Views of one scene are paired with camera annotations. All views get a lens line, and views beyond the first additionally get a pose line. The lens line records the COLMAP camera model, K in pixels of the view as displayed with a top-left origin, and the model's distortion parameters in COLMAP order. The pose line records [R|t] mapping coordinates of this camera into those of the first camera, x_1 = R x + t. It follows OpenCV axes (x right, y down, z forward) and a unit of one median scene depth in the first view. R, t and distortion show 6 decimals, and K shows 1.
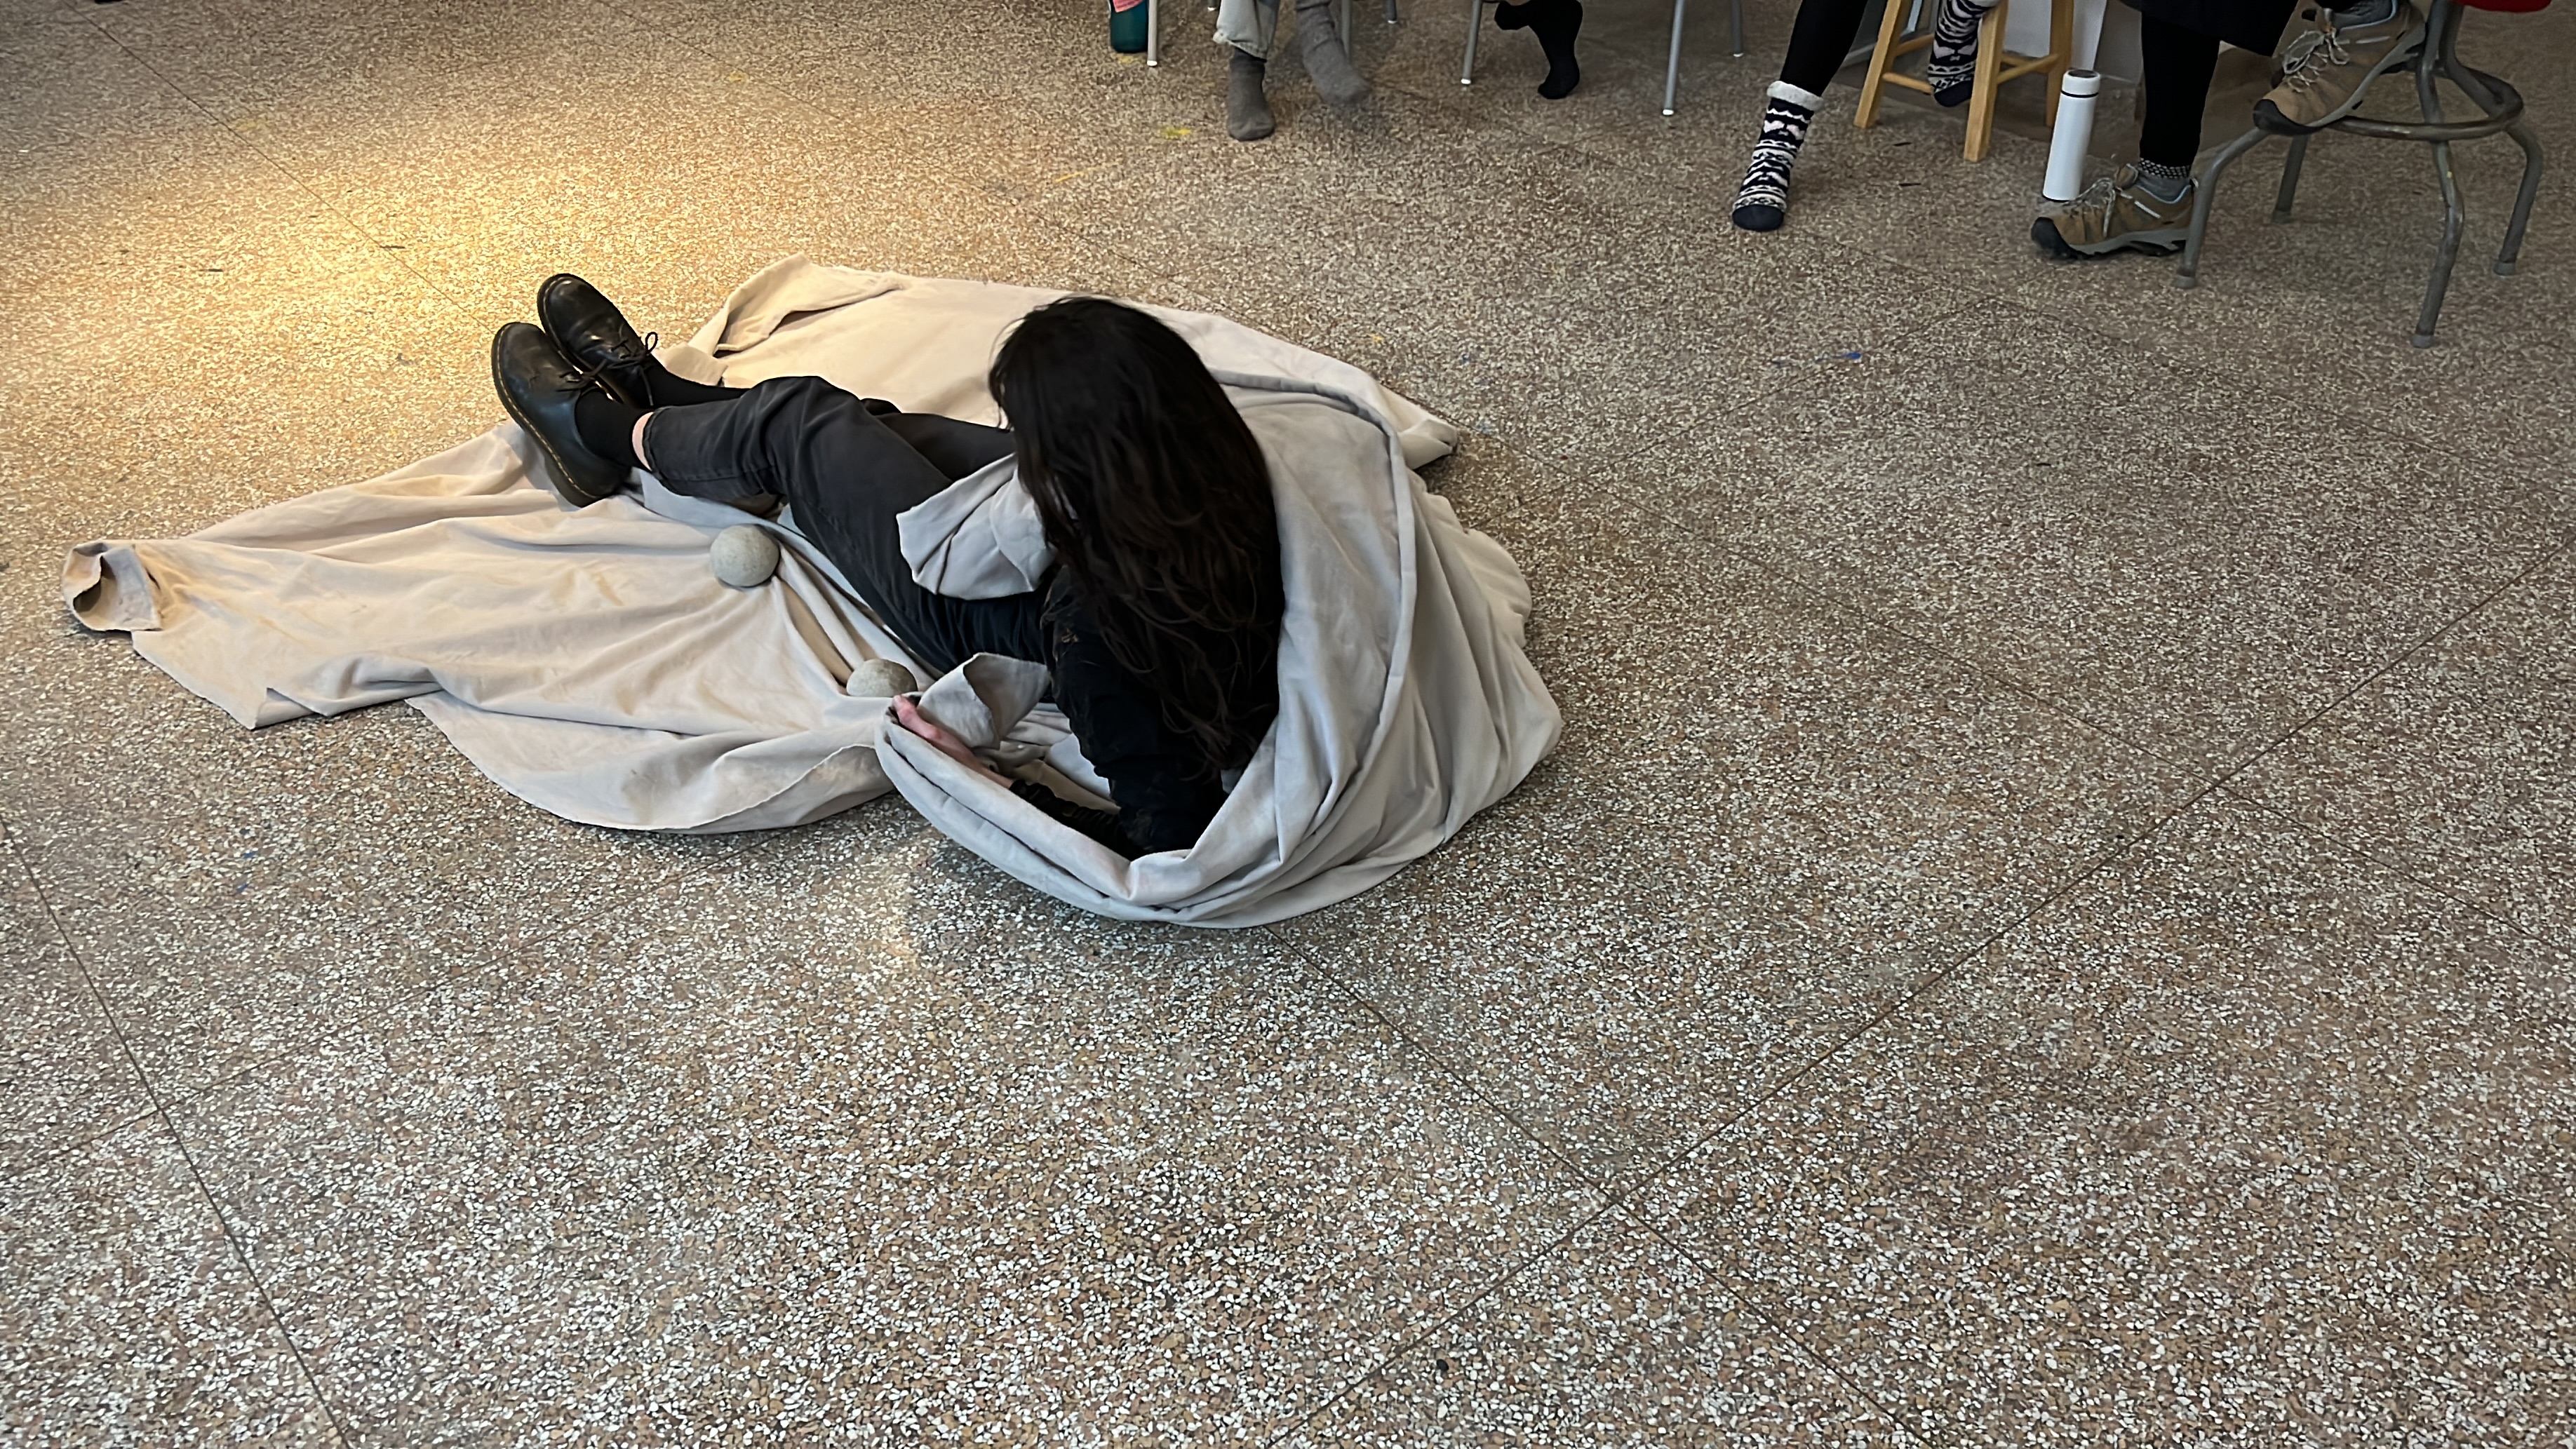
lens RADIAL K [[2242.5, 0, 1299.0], [0, 2242.5, 747.8], [0, 0, 1]] dist [0.045428, -0.043669]
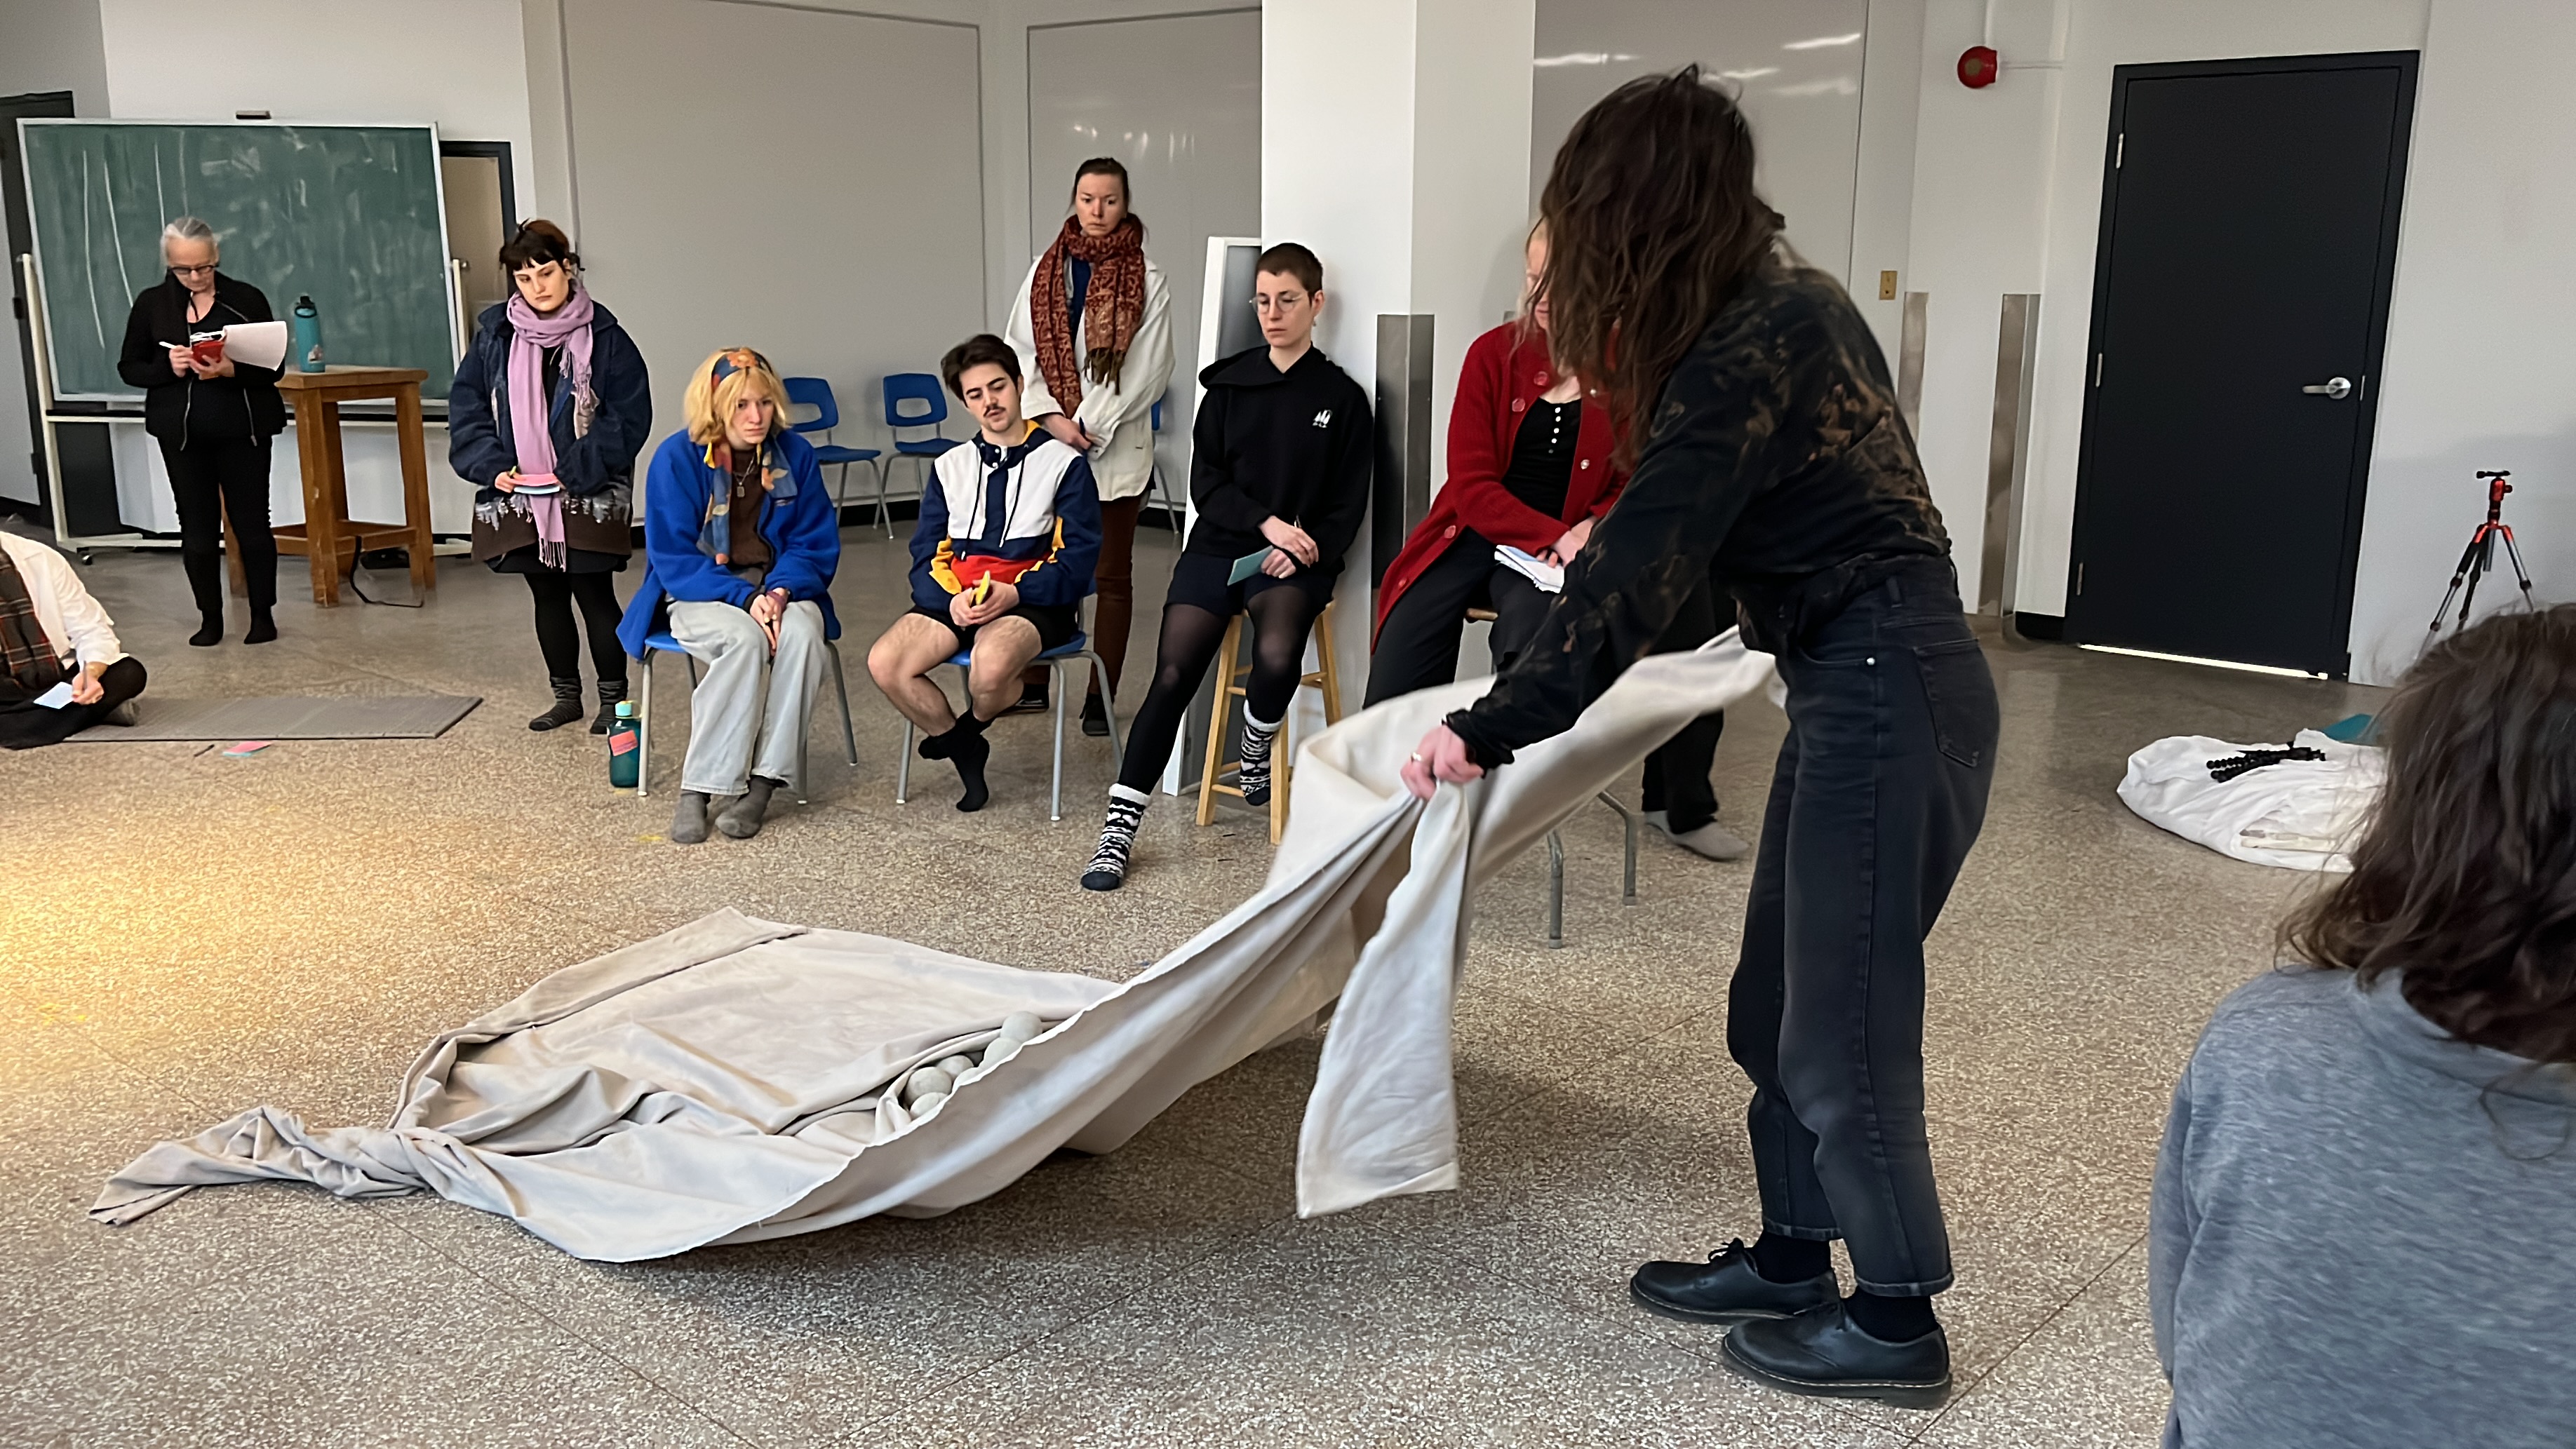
lens RADIAL K [[2156.8, 0, 1321.2], [0, 2156.8, 730.4], [0, 0, 1]] dist [0.051142, -0.041927]
pose [[0.983766, -0.007424, 0.179304, 0.153579], [0.070869, 0.934006, -0.350158, 0.182349], [-0.164871, 0.357181, 0.919369, -0.277604]]
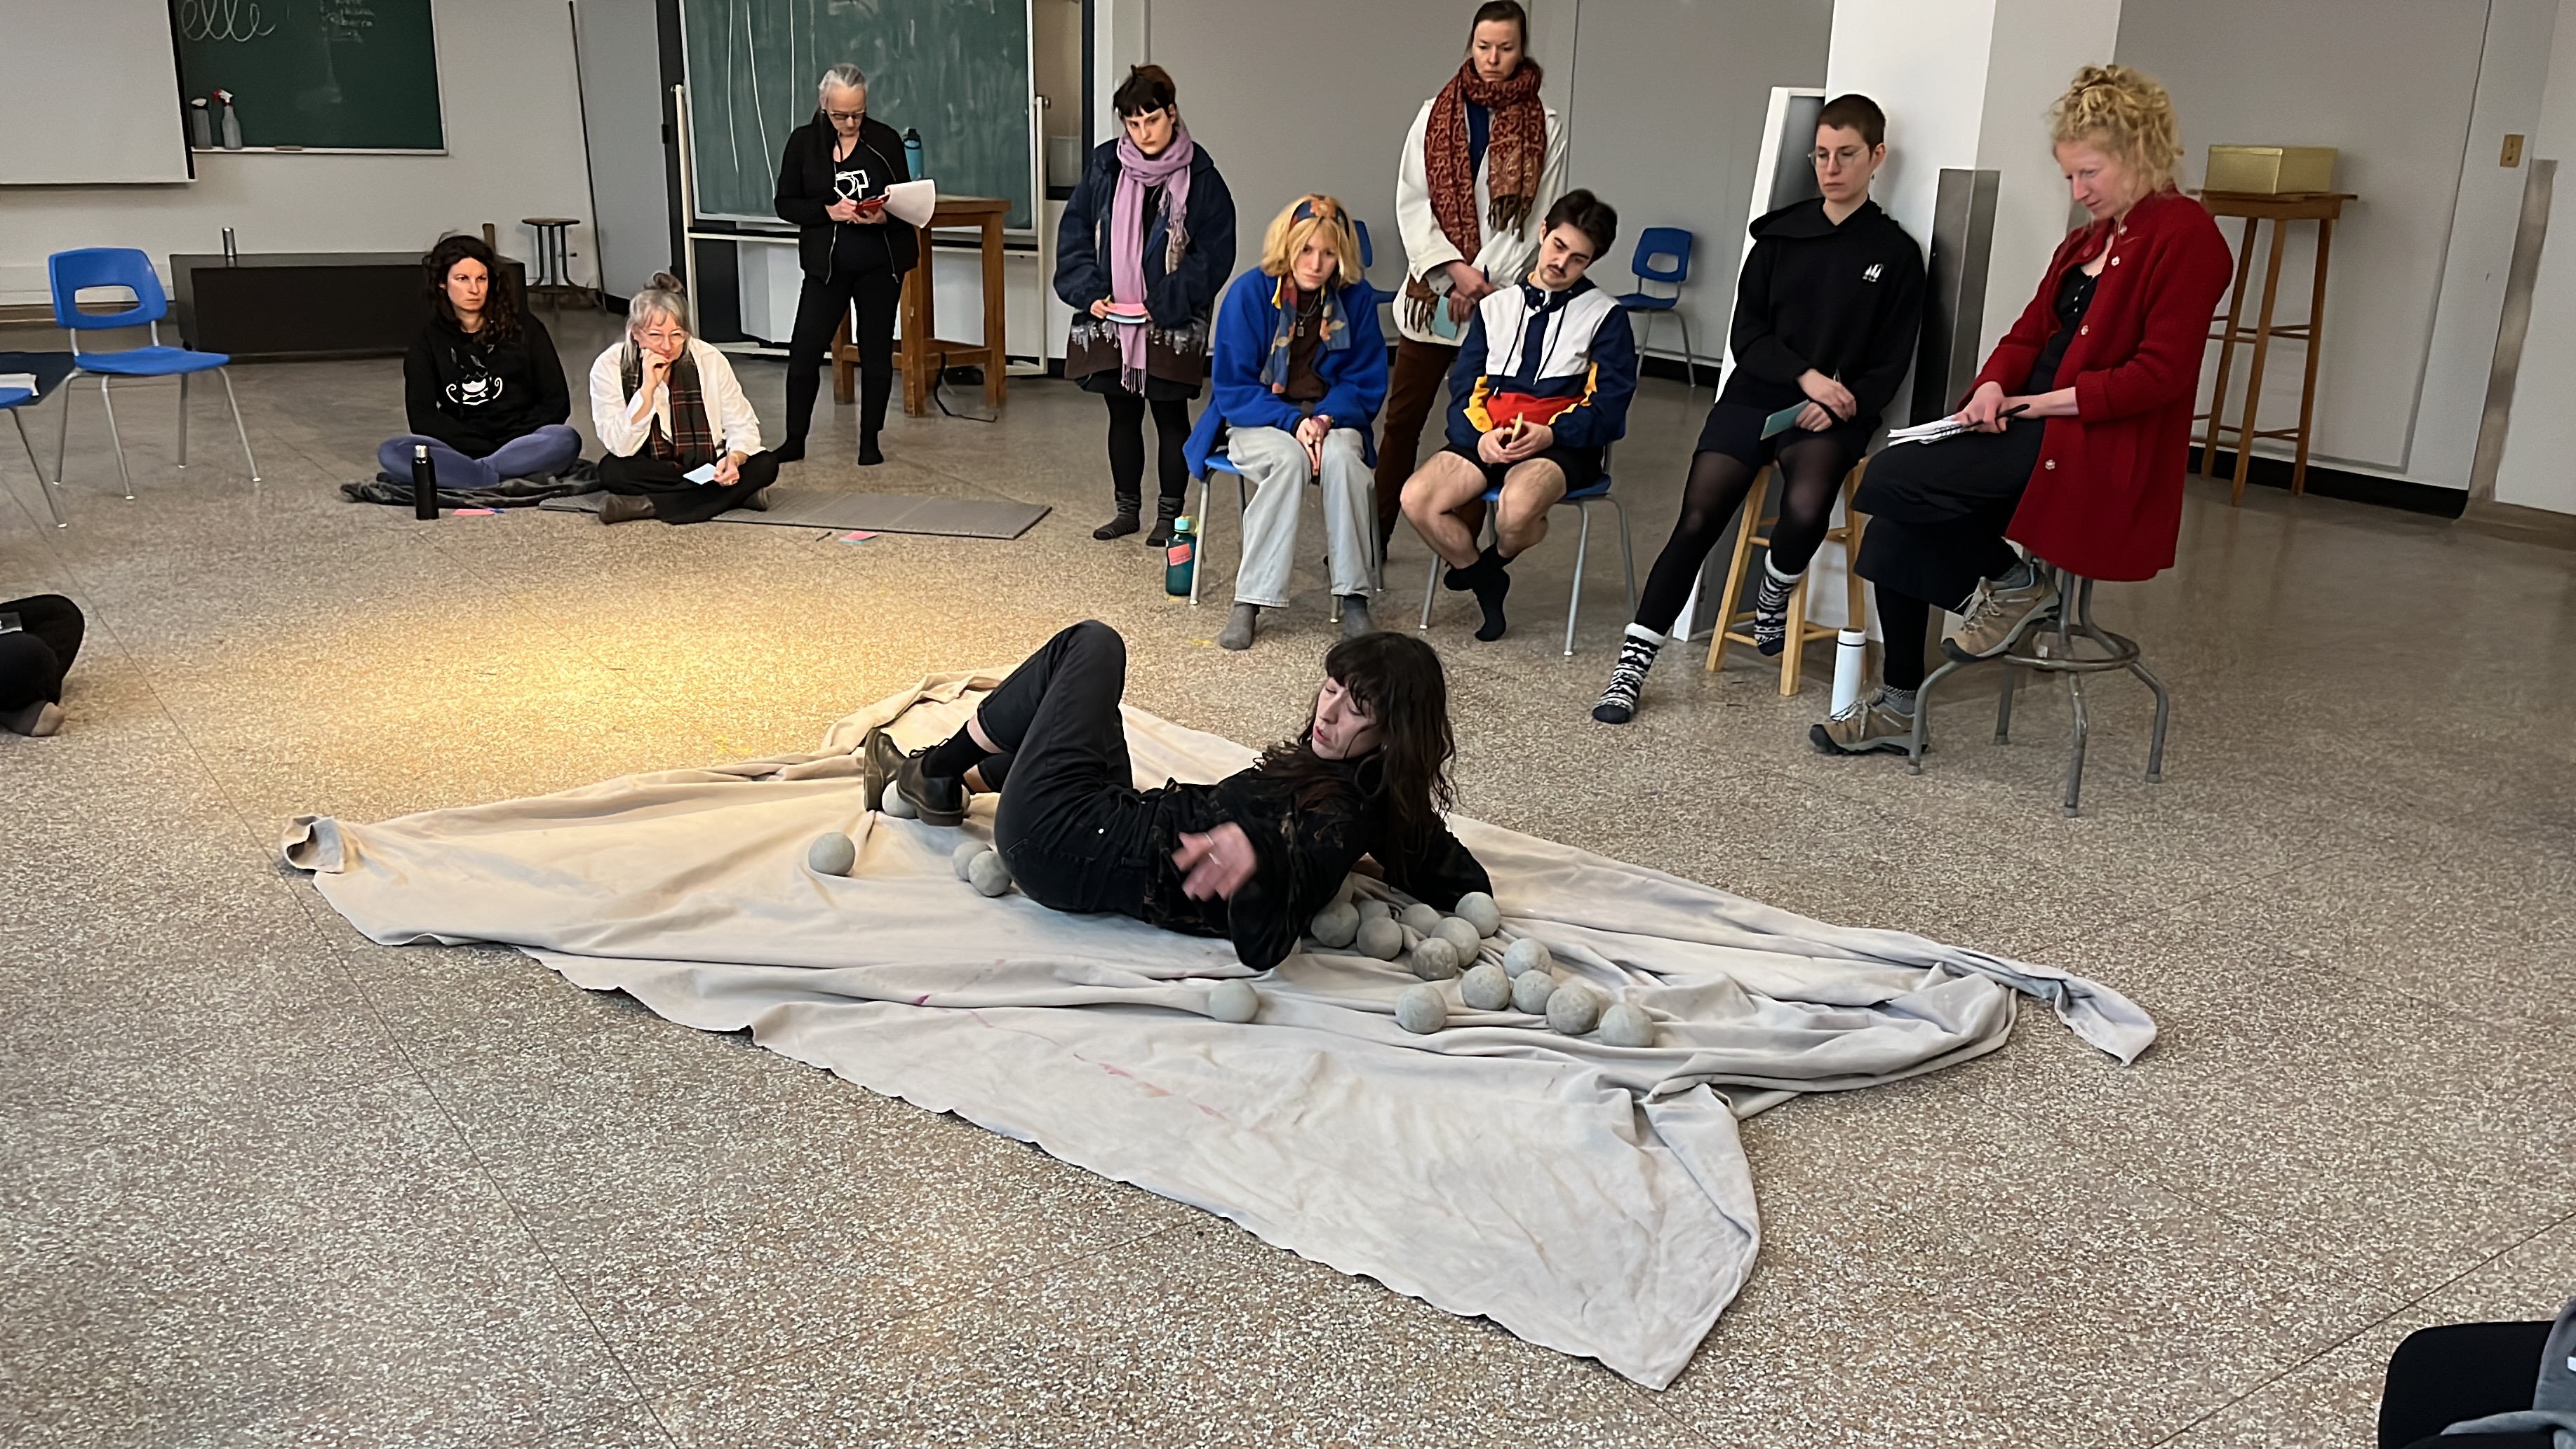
lens RADIAL K [[2157.1, 0, 1305.8], [0, 2157.1, 721.7], [0, 0, 1]] dist [0.051620, -0.040837]
pose [[0.996751, 0.066082, -0.046048, 0.115095], [-0.076642, 0.953954, -0.289997, 0.228755], [0.024764, 0.292584, 0.955919, -0.350880]]
